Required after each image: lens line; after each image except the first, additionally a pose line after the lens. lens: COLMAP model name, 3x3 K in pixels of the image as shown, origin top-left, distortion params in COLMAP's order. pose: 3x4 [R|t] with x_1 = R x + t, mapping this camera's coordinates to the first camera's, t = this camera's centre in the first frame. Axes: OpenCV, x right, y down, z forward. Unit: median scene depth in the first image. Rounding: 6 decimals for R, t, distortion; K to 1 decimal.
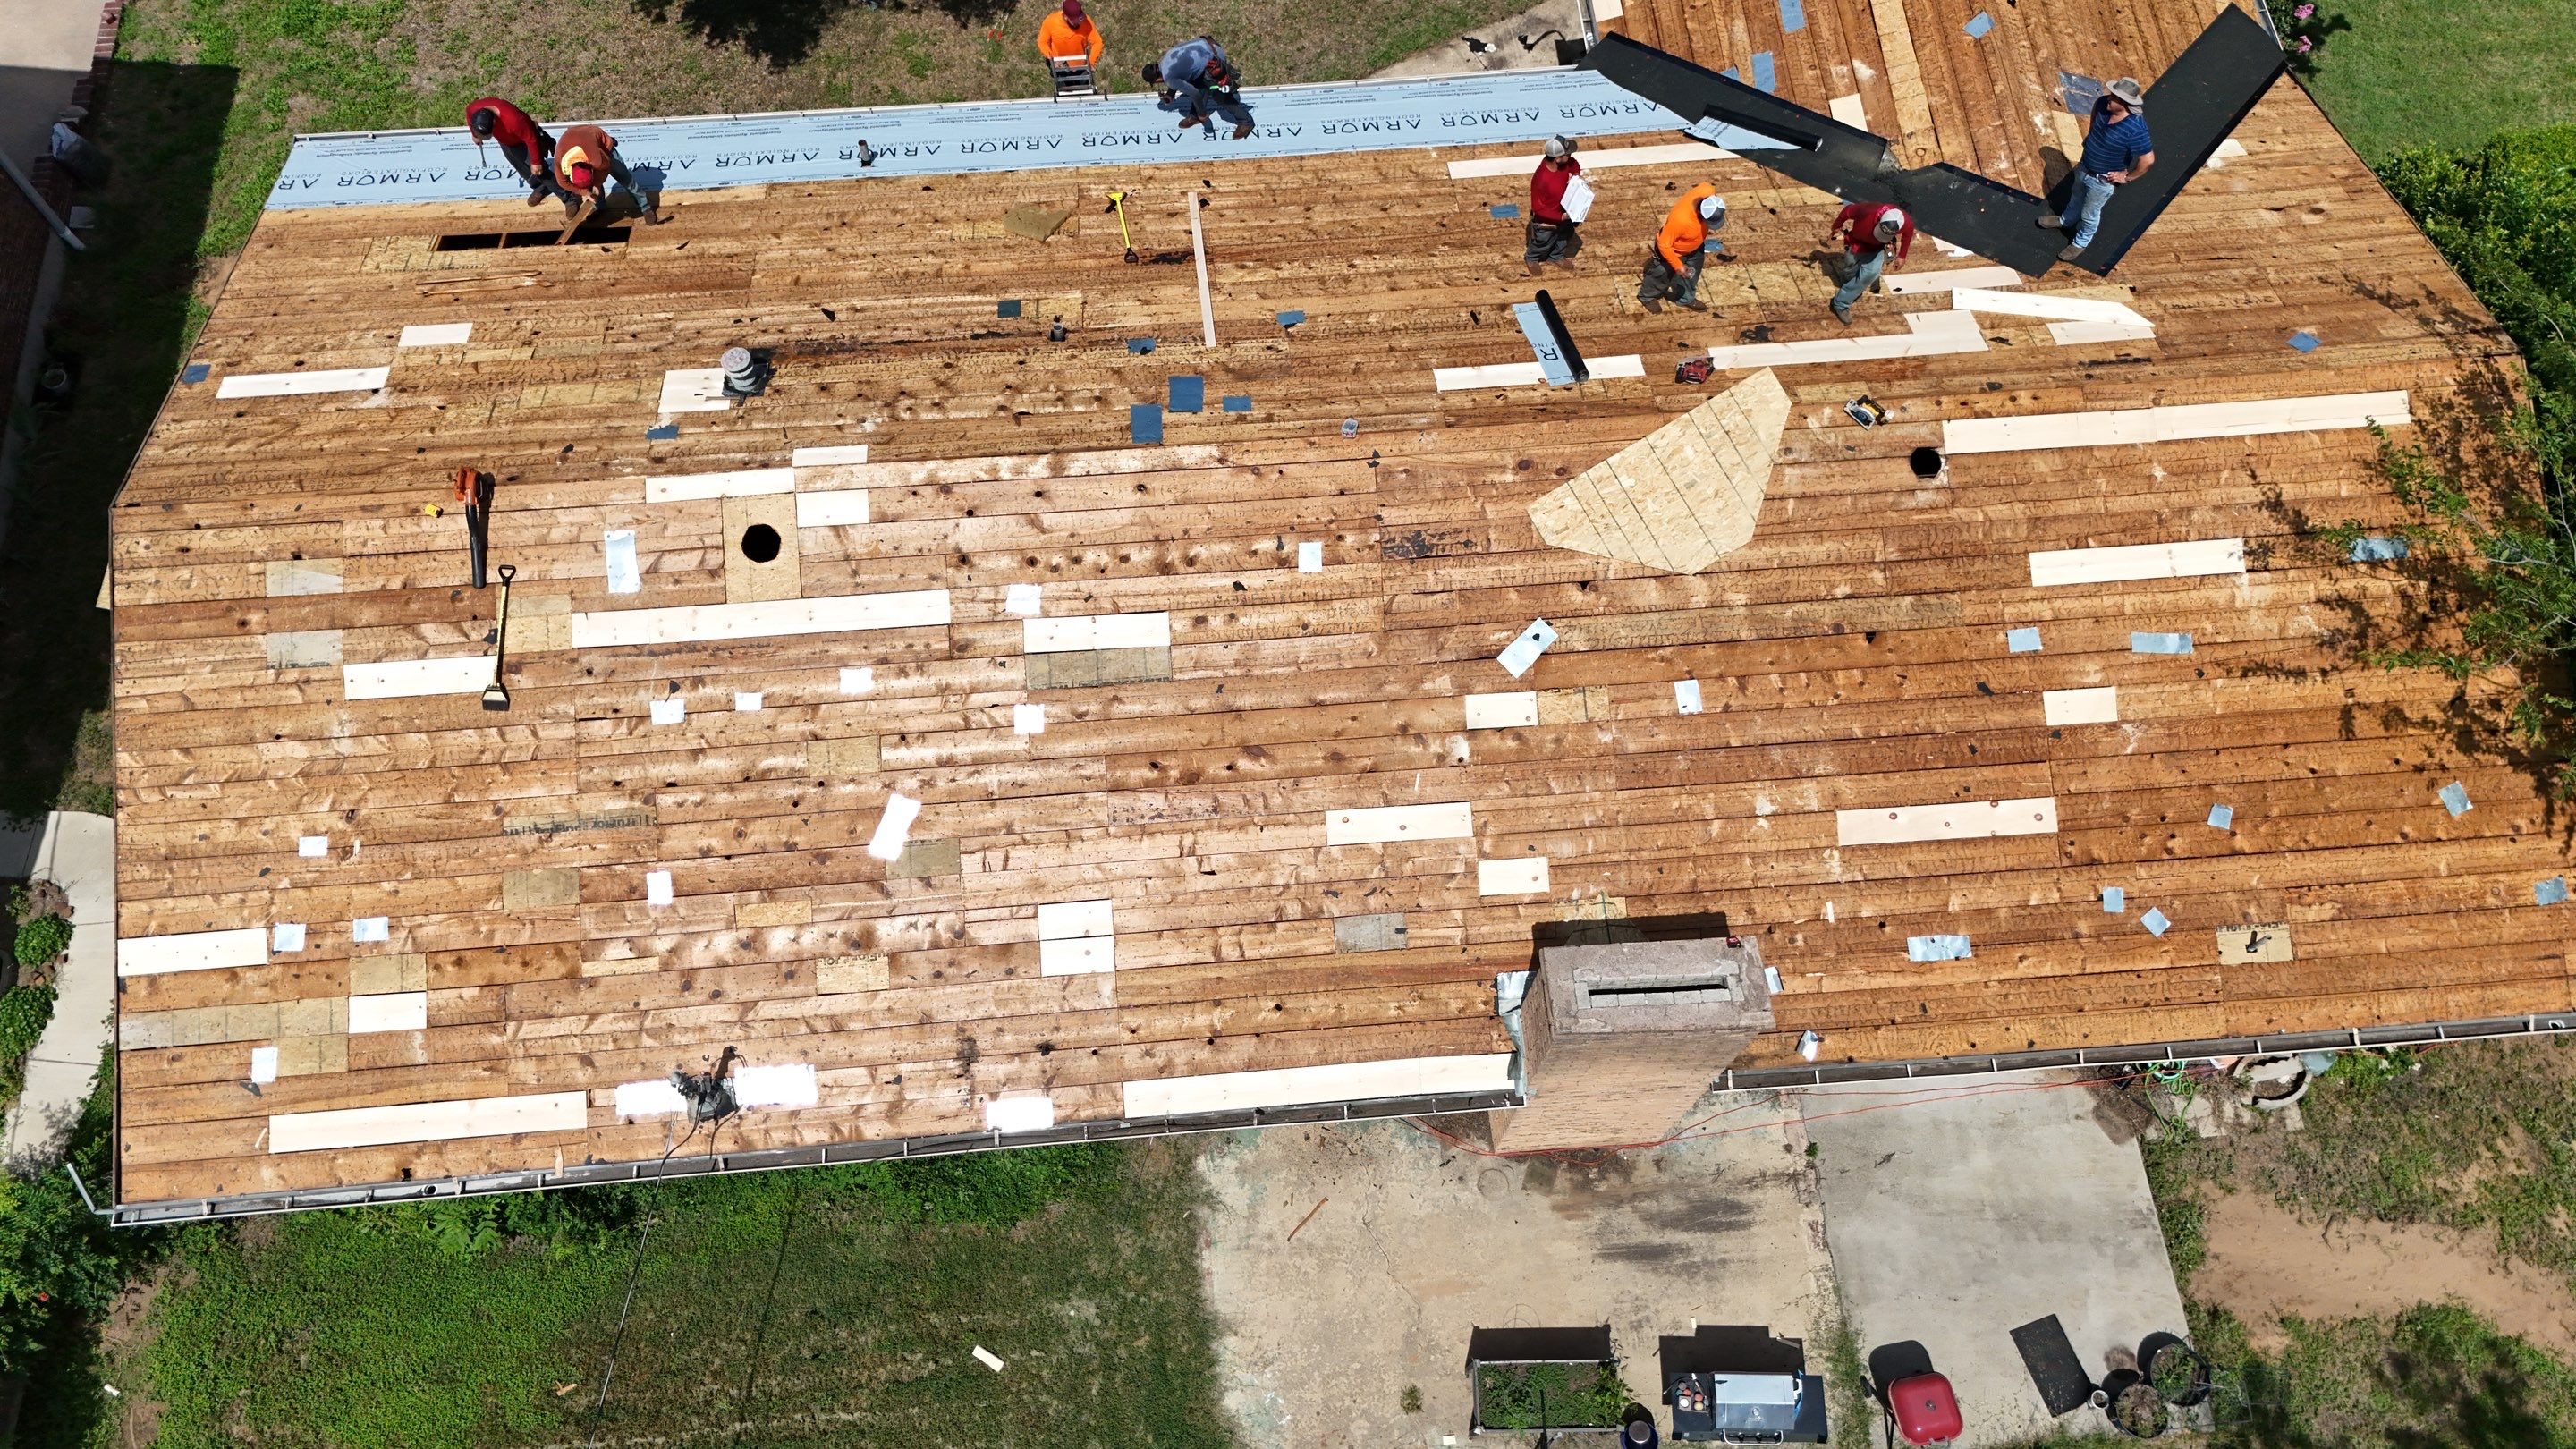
lens RADIAL K [[1884.3, 0, 1286.0], [0, 1884.3, 718.4], [0, 0, 1]] dist [0.069790, -0.062986]
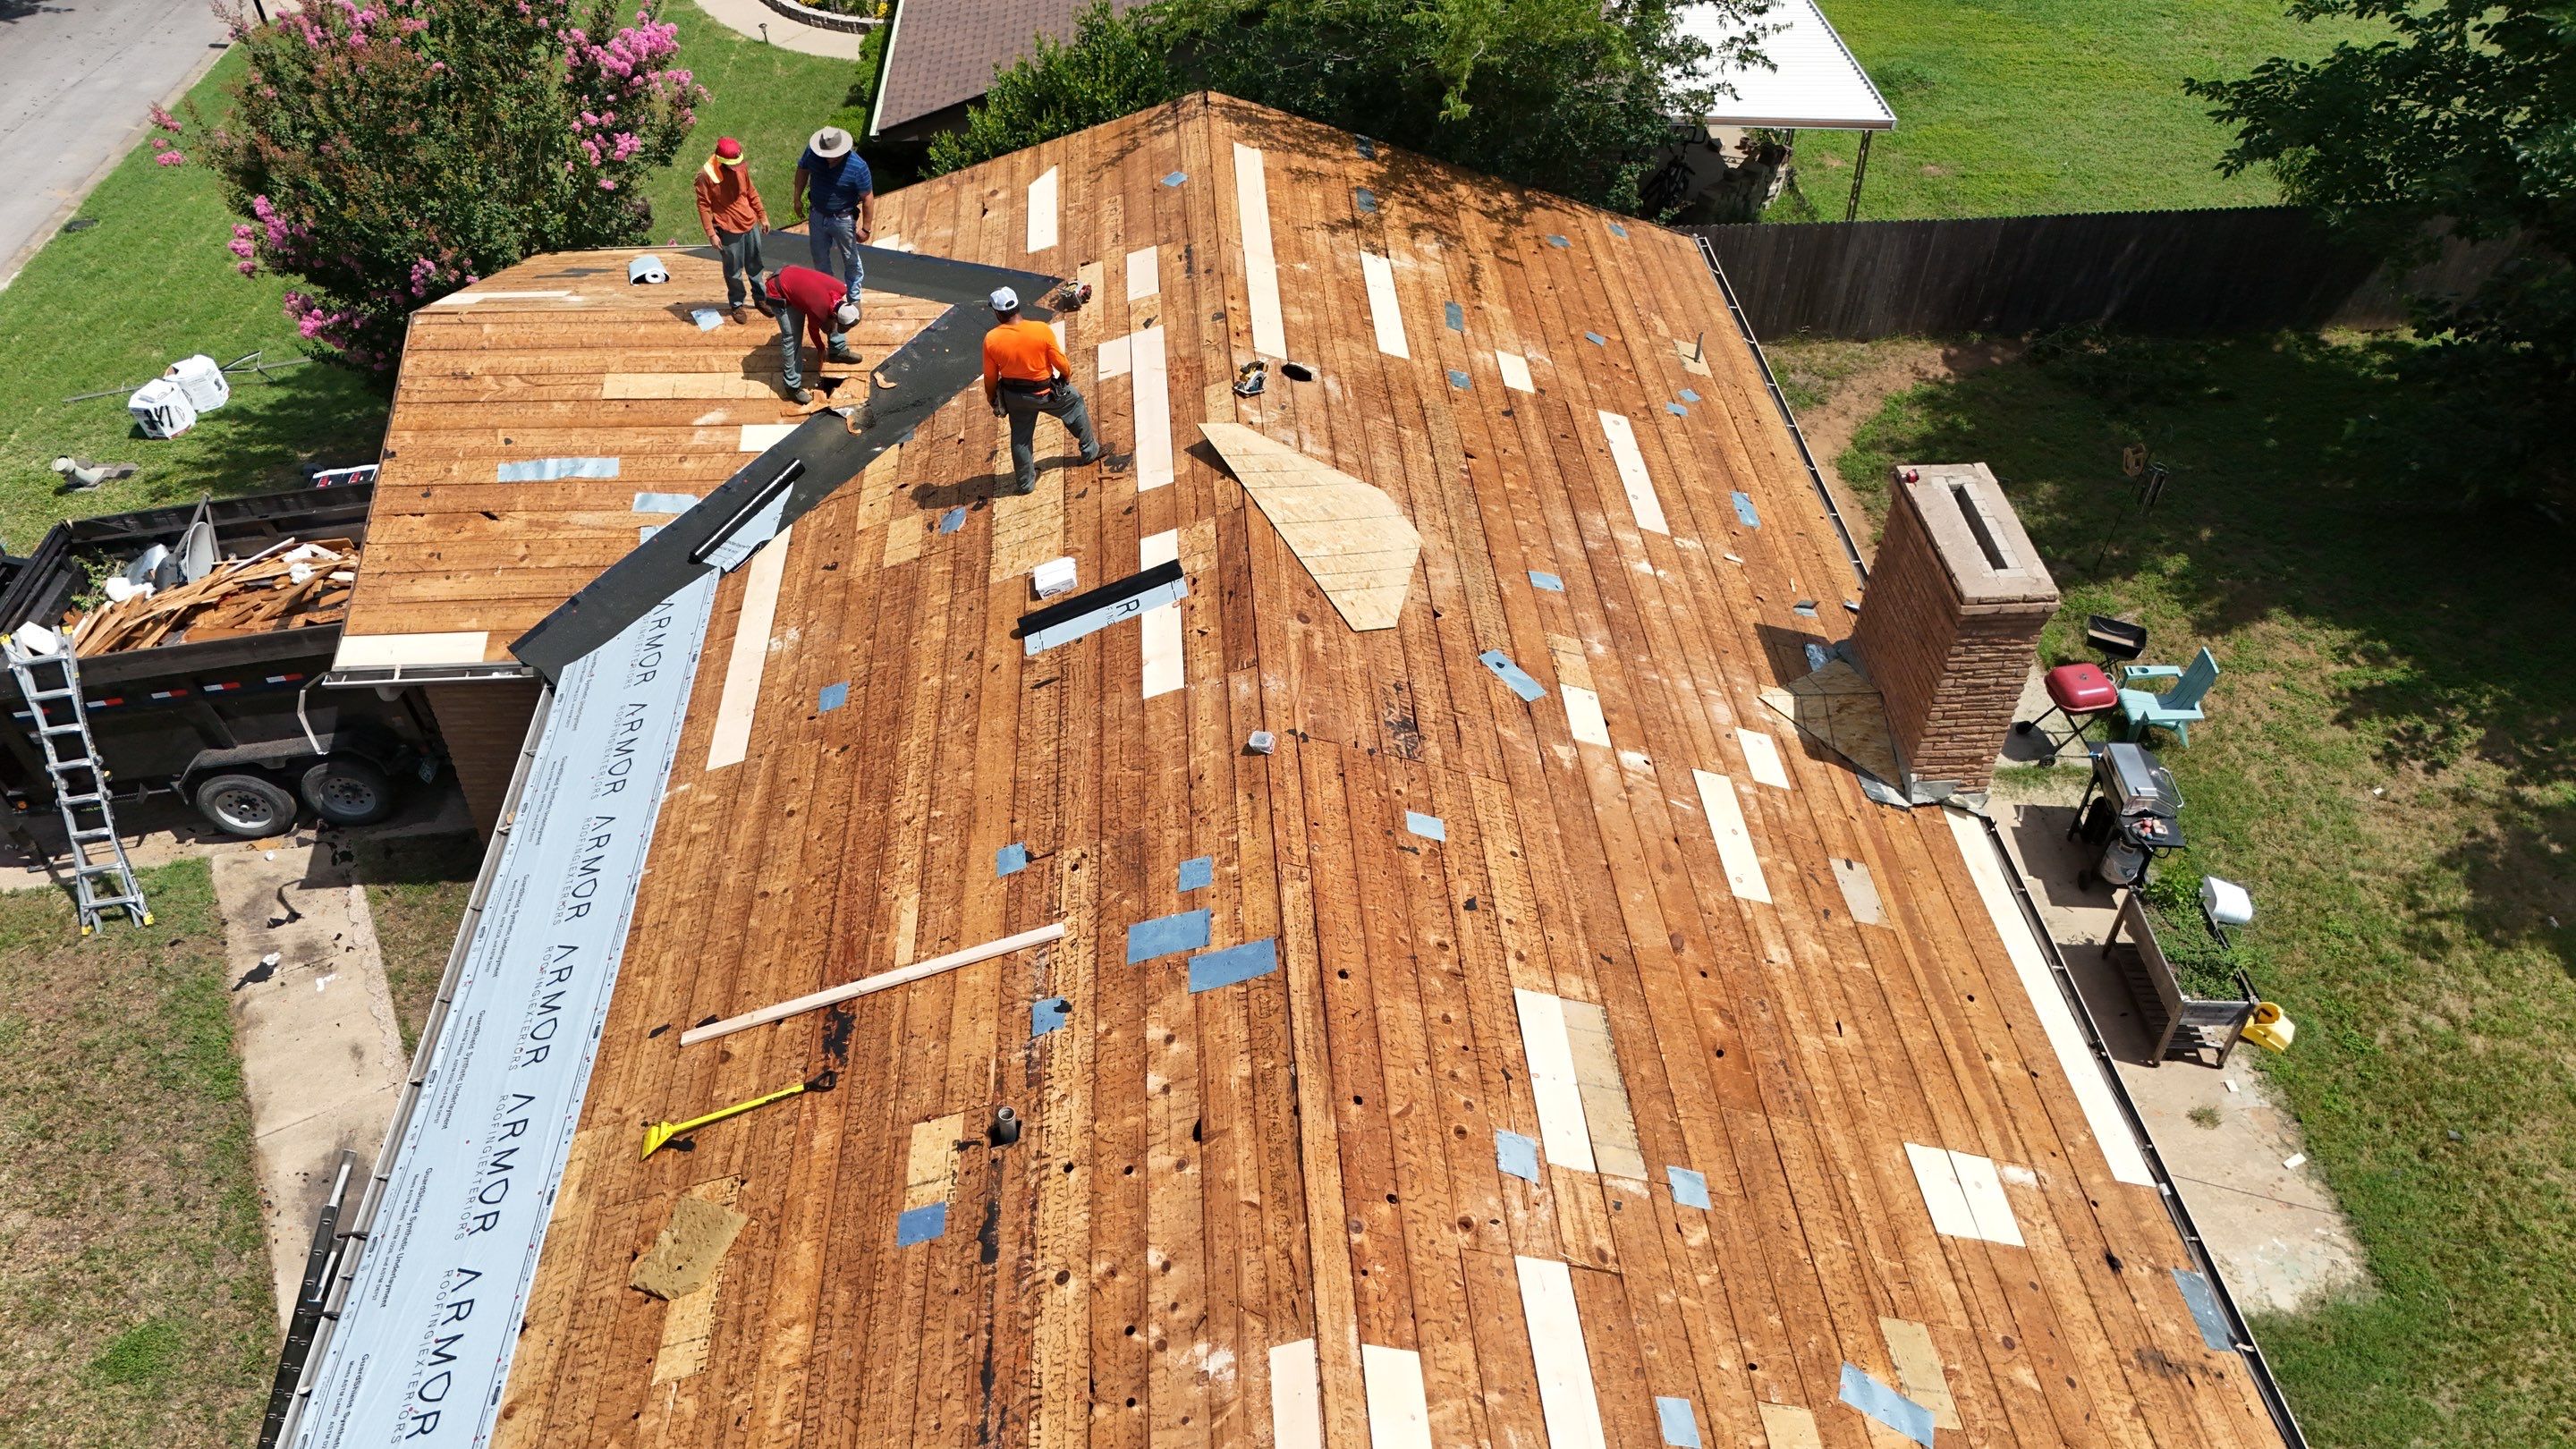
lens RADIAL K [[1884.3, 0, 1288.2], [0, 1884.3, 722.5], [0, 0, 1]] dist [0.069790, -0.062986]
pose [[0.014212, -0.663865, 0.747718, -0.491033], [0.906733, 0.323757, 0.270215, -0.332793], [-0.421466, 0.674140, 0.606549, 0.524992]]
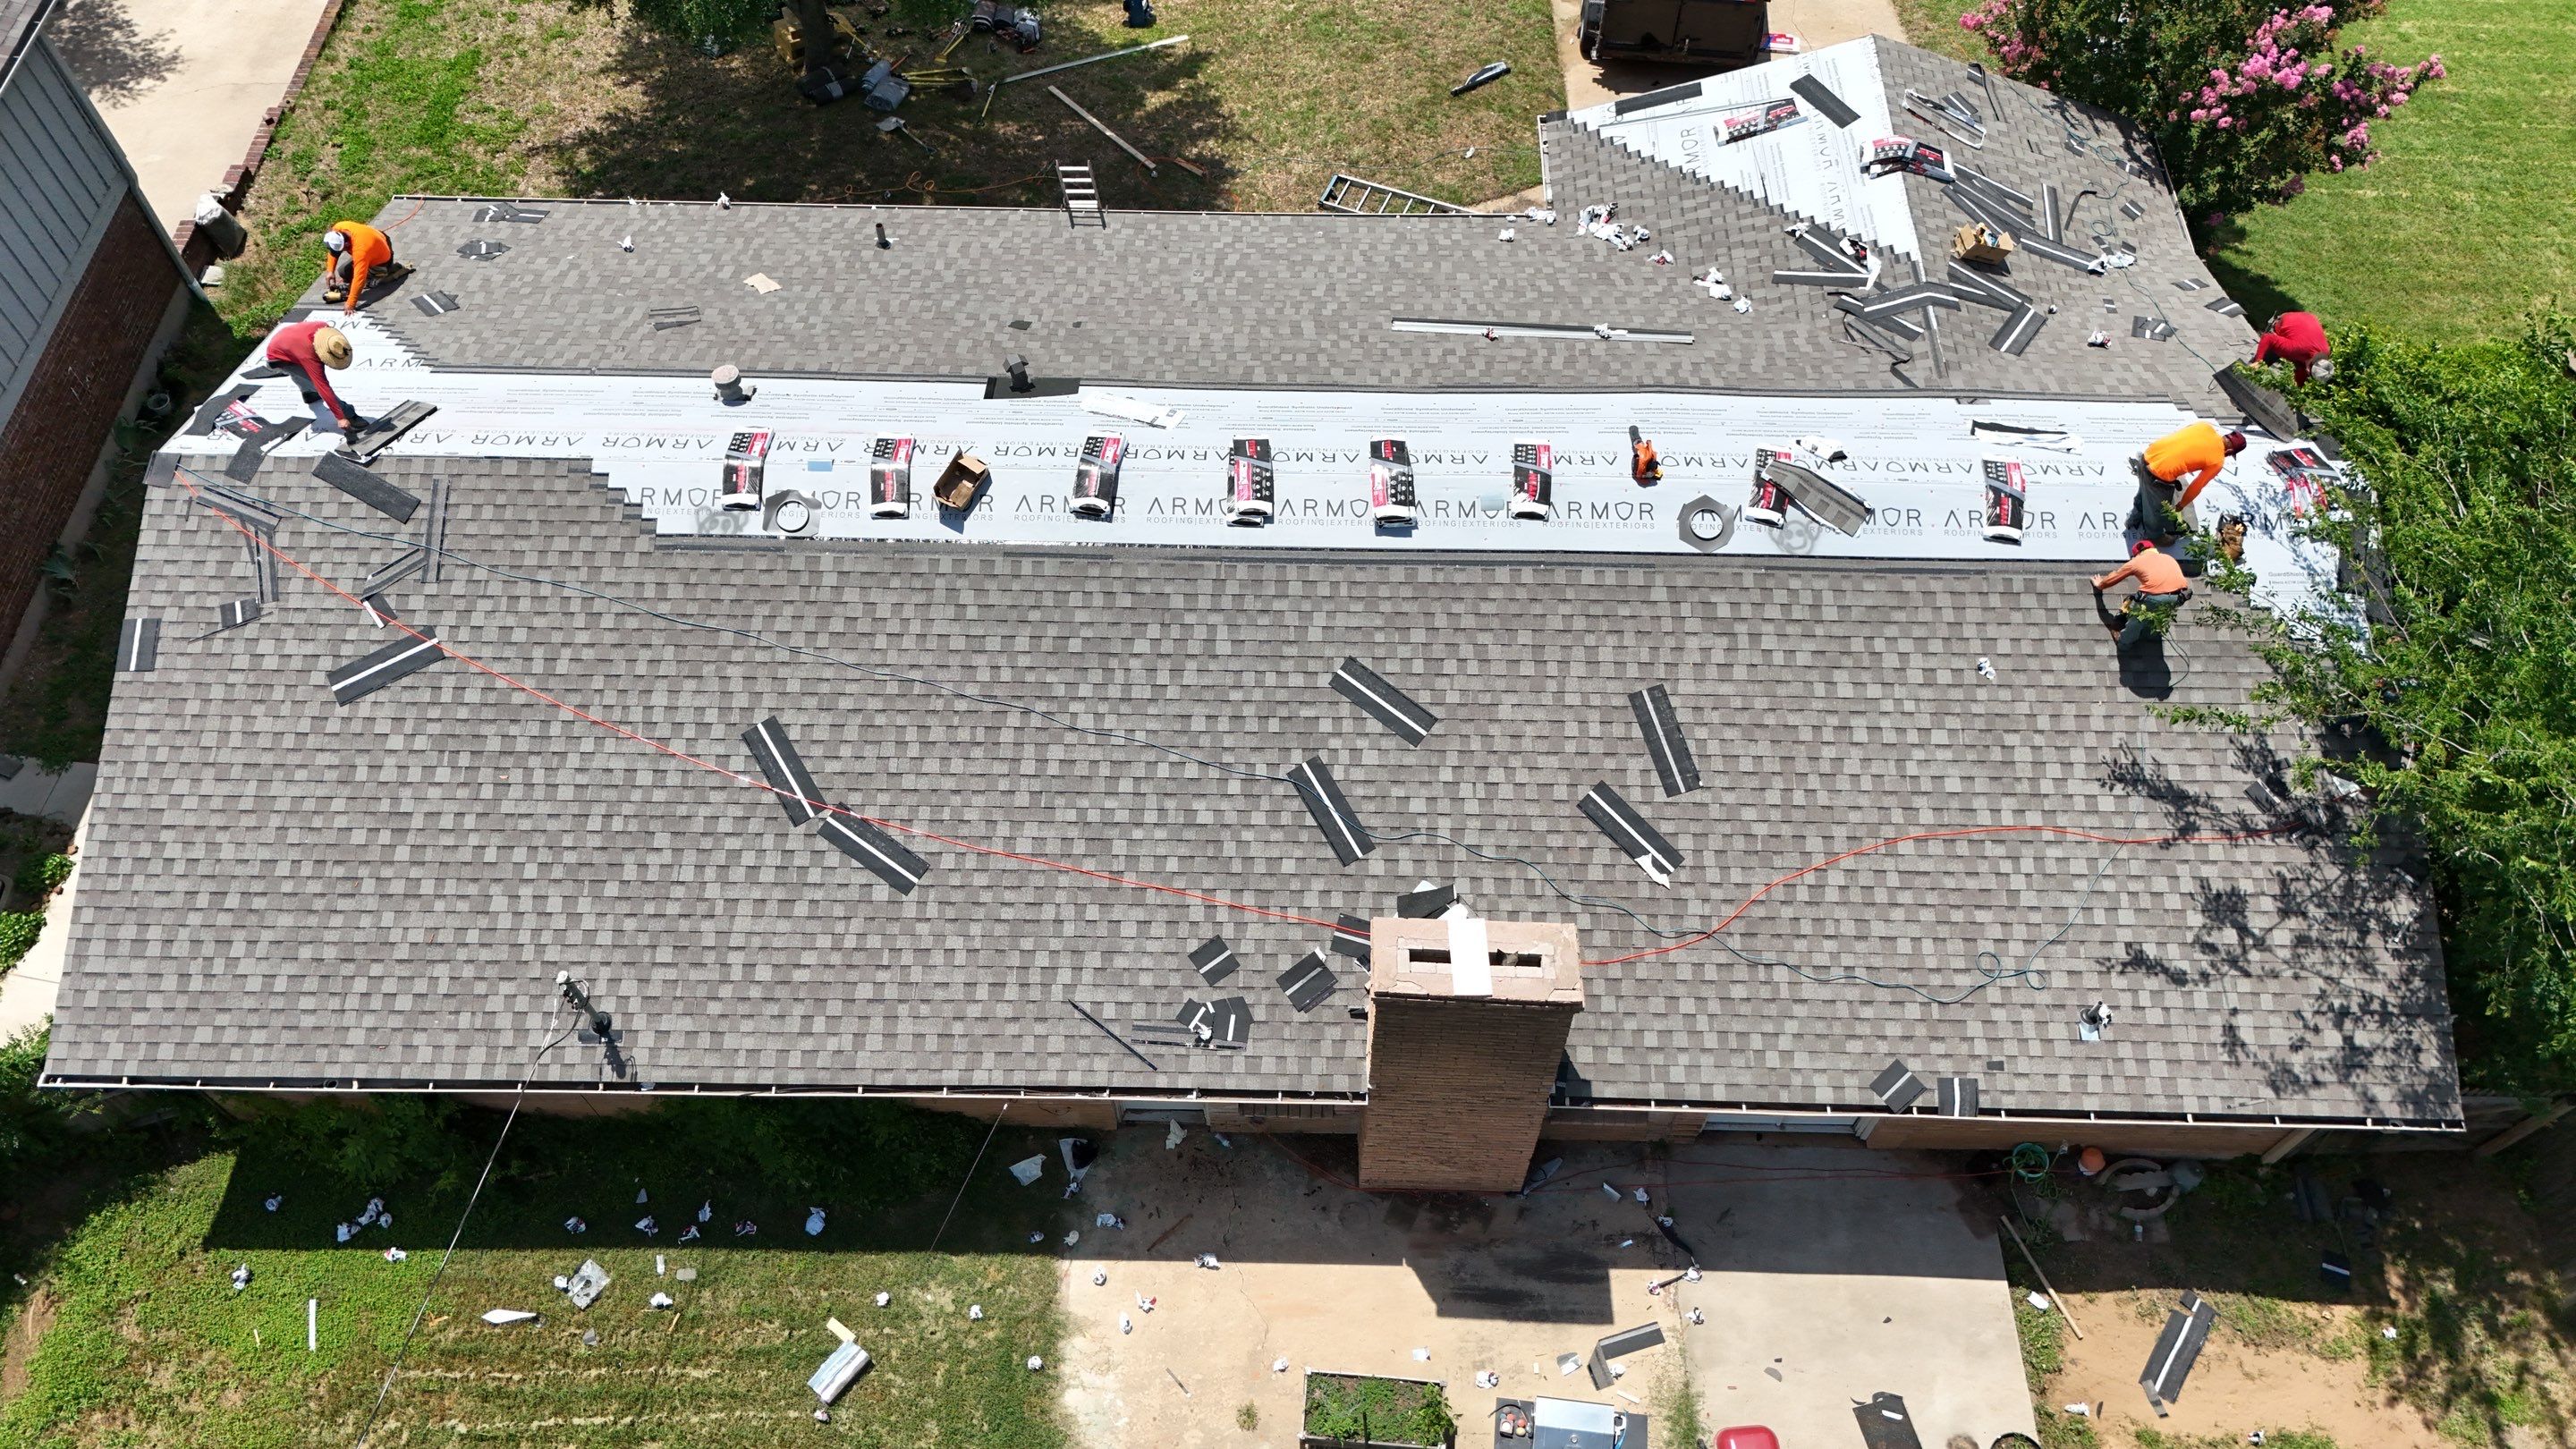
lens RADIAL K [[1884.3, 0, 1287.3], [0, 1884.3, 718.6], [0, 0, 1]] dist [0.069790, -0.062986]
pose [[0.994992, 0.080002, -0.059927, 0.119914], [-0.088236, 0.984665, -0.150496, 0.146486], [0.046968, 0.155030, 0.986793, -0.053685]]
